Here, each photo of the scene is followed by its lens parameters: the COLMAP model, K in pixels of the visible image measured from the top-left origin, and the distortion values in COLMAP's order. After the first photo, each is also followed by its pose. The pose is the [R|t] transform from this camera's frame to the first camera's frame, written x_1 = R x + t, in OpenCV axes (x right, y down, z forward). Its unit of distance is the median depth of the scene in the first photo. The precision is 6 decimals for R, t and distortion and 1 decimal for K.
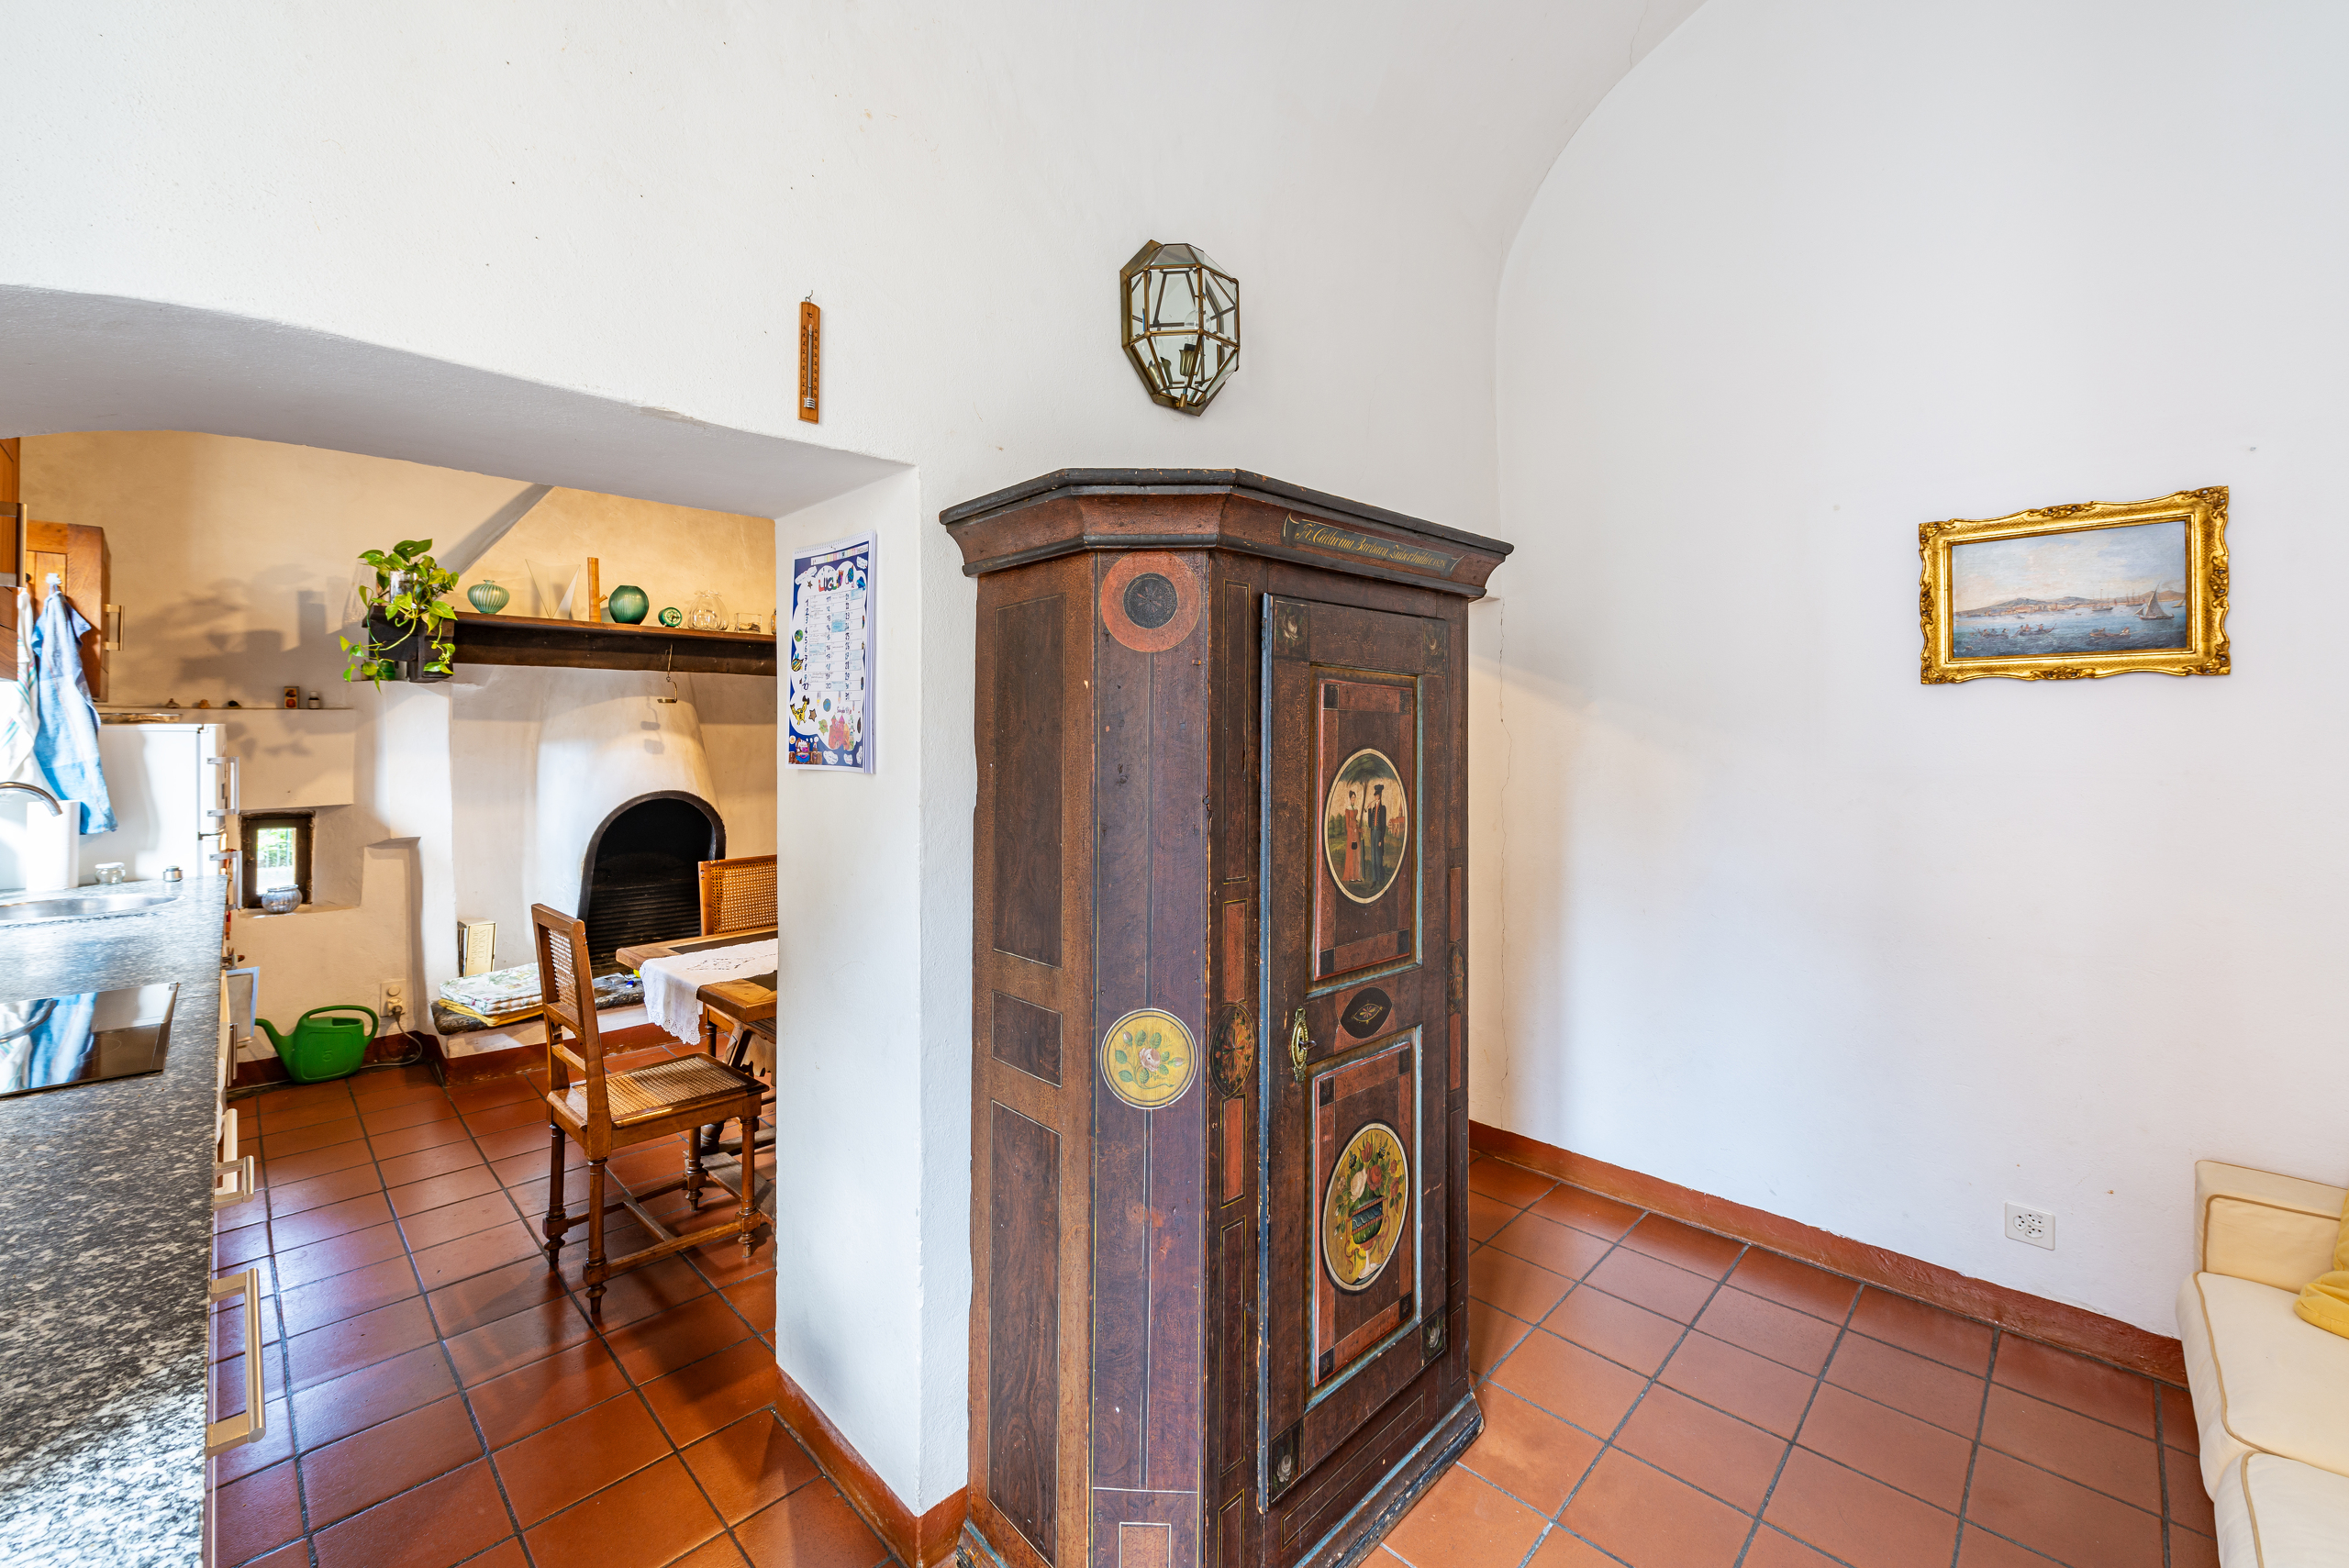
lens RADIAL K [[971.3, 0, 1168.2], [0, 971.3, 744.1], [0, 0, 1]] dist [0.010908, -0.000332]
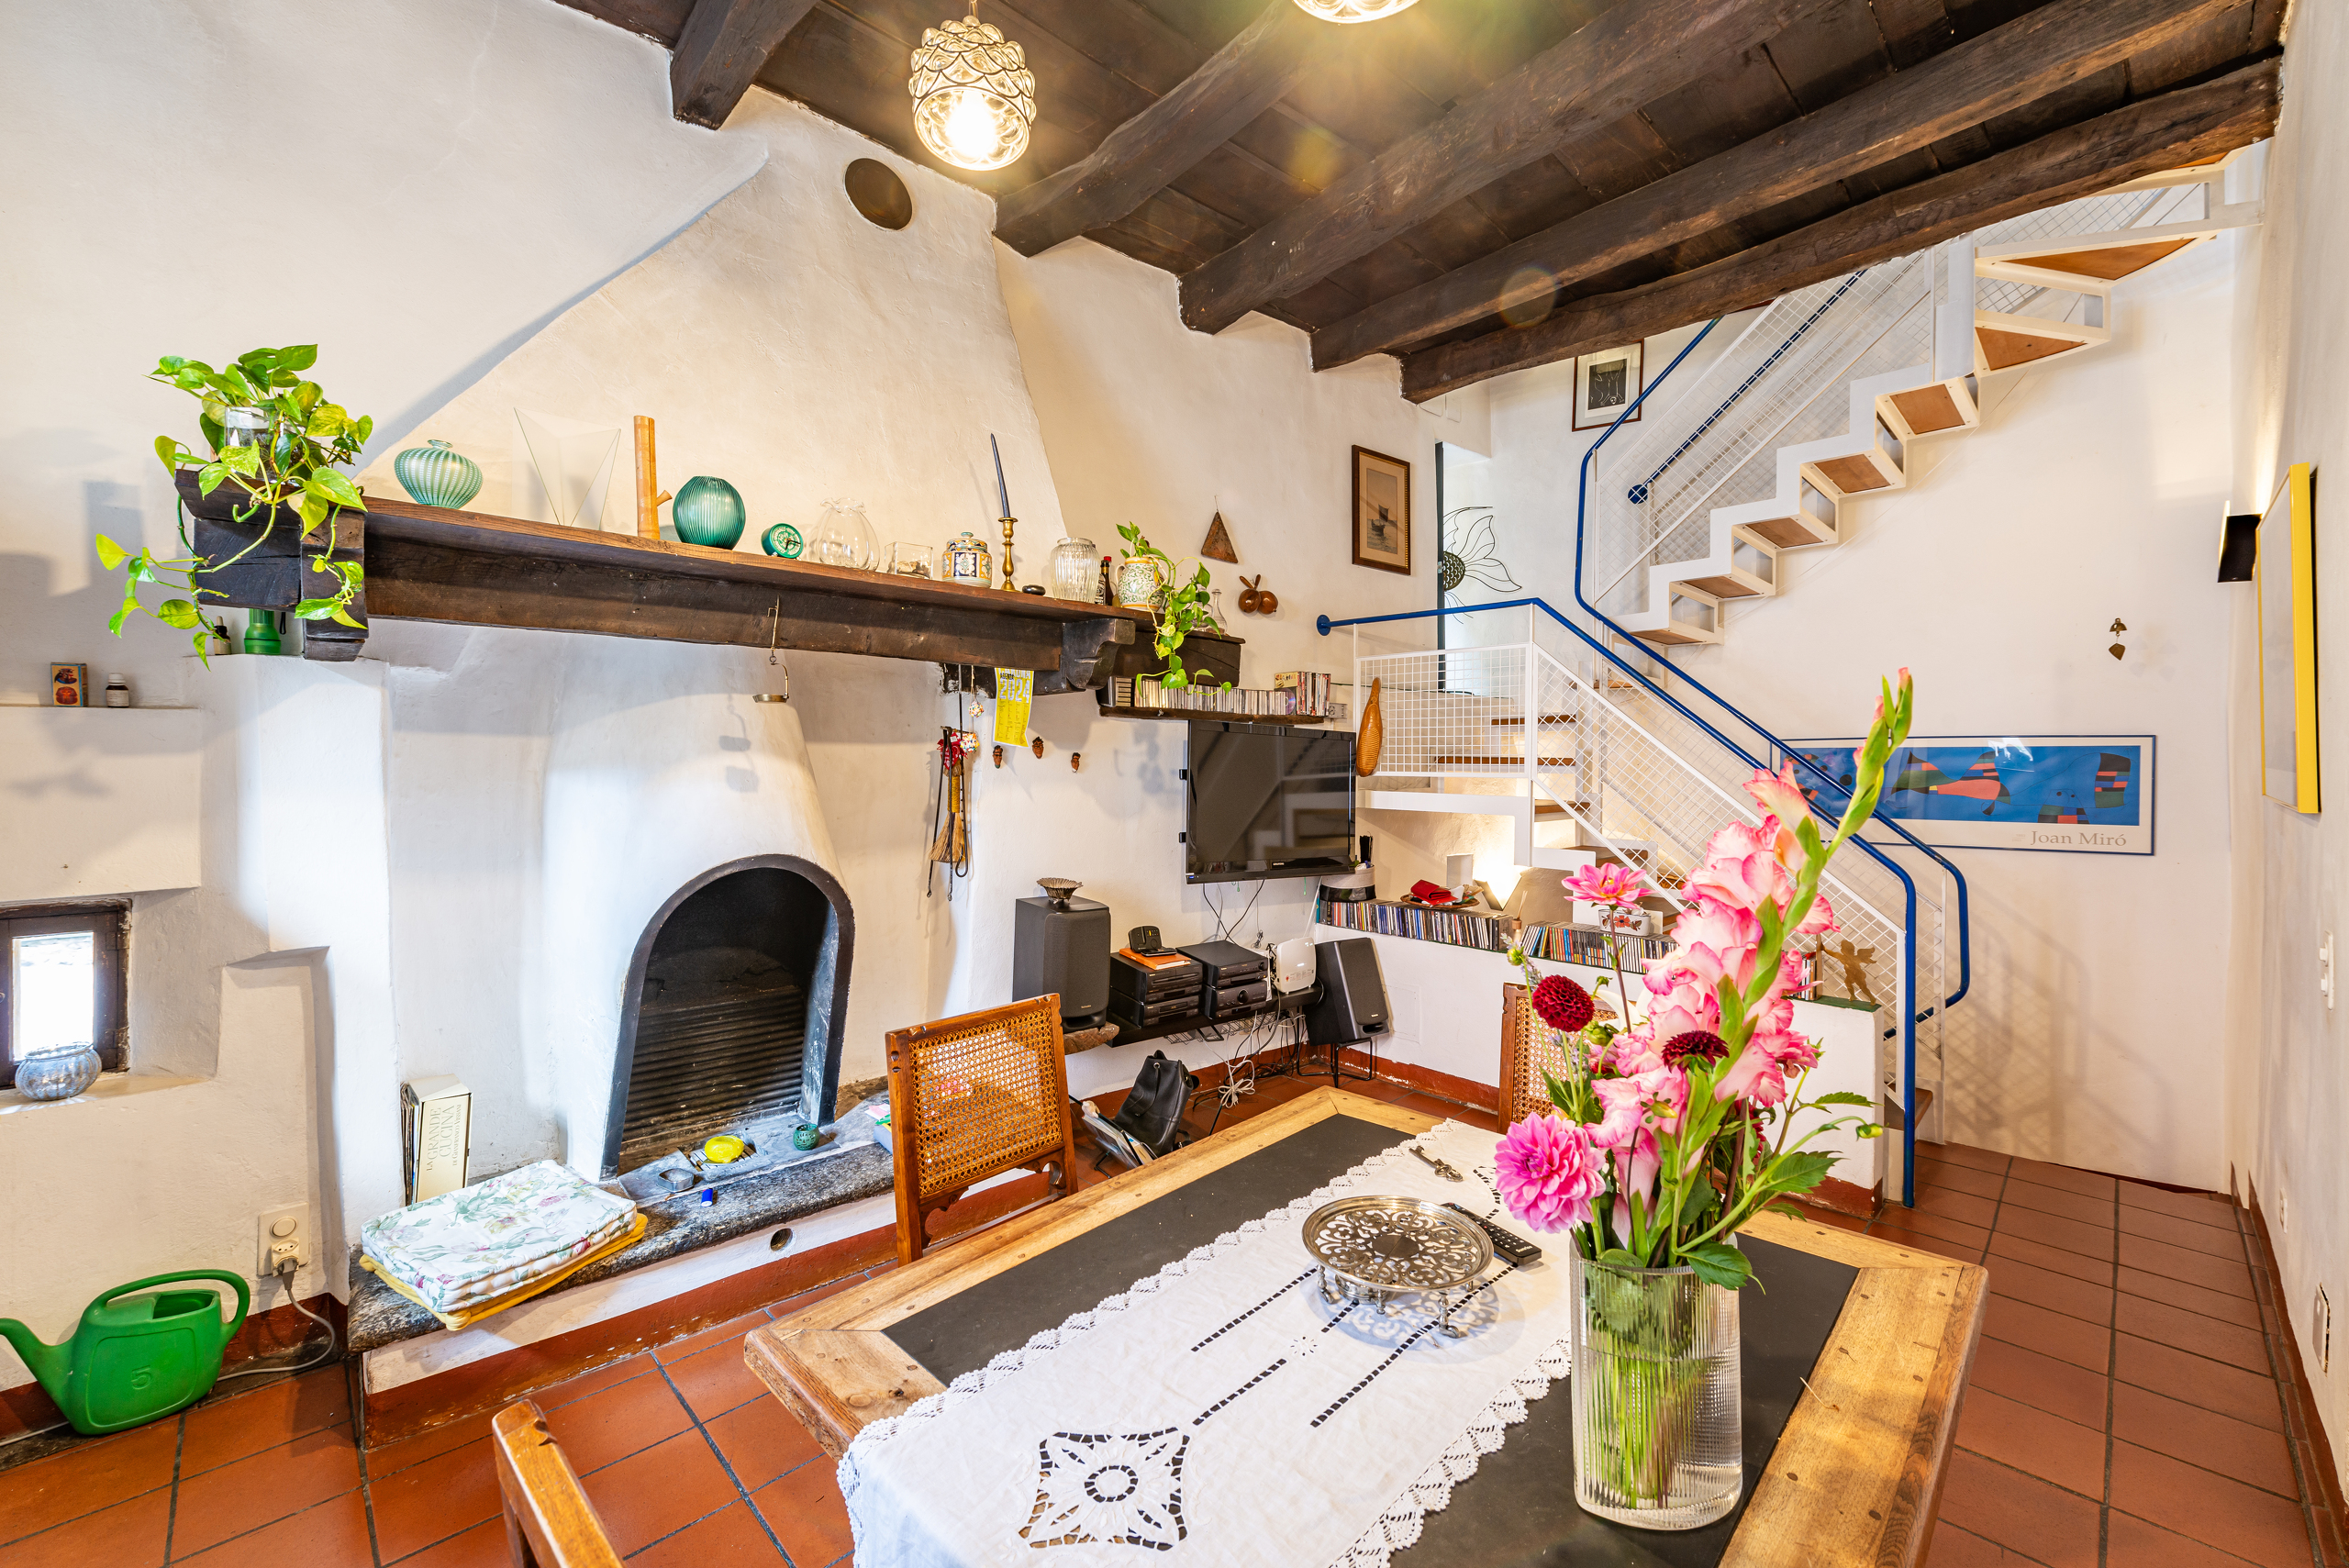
lens RADIAL K [[969.6, 0, 1166.1], [0, 969.6, 784.1], [0, 0, 1]] dist [0.016667, -0.004780]
pose [[0.999918, 0.002007, -0.012635, -0.299417], [-0.001846, 0.999917, 0.012760, -0.002619], [0.012660, -0.012736, 0.999839, 0.472567]]
